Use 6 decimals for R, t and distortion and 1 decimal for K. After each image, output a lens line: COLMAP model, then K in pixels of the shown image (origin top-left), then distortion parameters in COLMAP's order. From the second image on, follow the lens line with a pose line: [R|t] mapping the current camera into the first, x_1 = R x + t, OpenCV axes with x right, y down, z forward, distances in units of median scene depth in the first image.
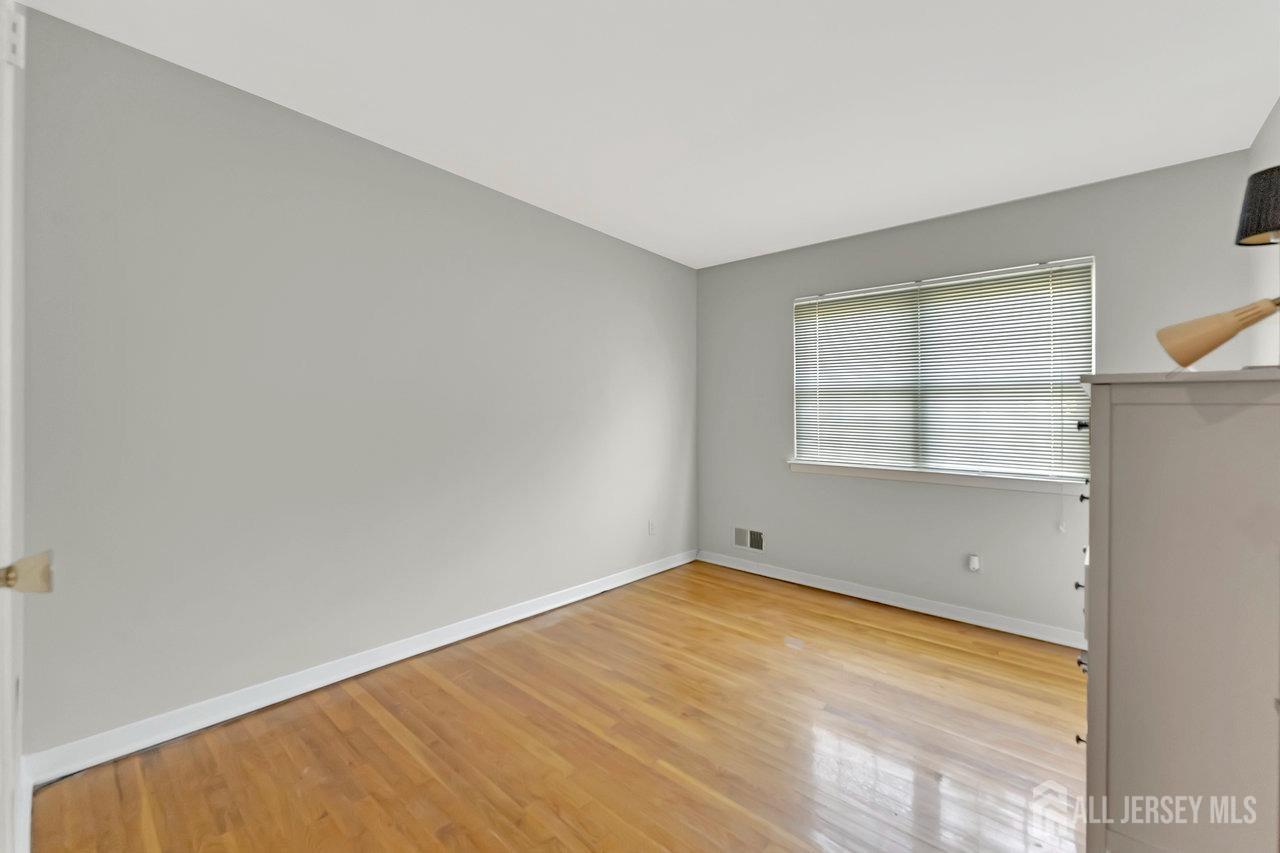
lens RADIAL K [[511.4, 0, 632.1], [0, 511.4, 425.7], [0, 0, 1]] dist [-0.001259, 0.000077]
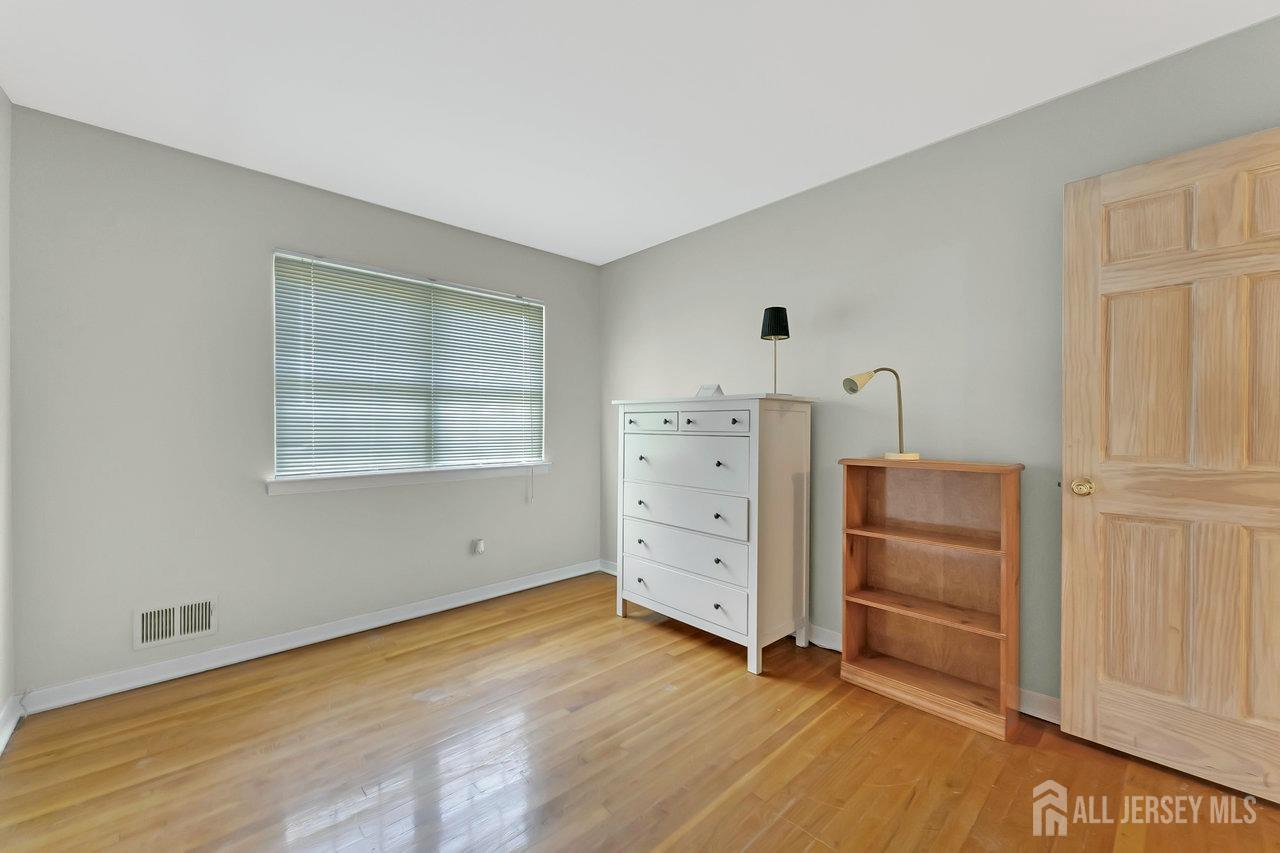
lens RADIAL K [[511.4, 0, 632.1], [0, 511.4, 425.7], [0, 0, 1]] dist [-0.001259, 0.000077]
pose [[0.080105, -0.008266, 0.996752, -0.394075], [0.015659, 0.999853, 0.007033, -0.000537], [-0.996663, 0.015044, 0.080223, 0.529771]]
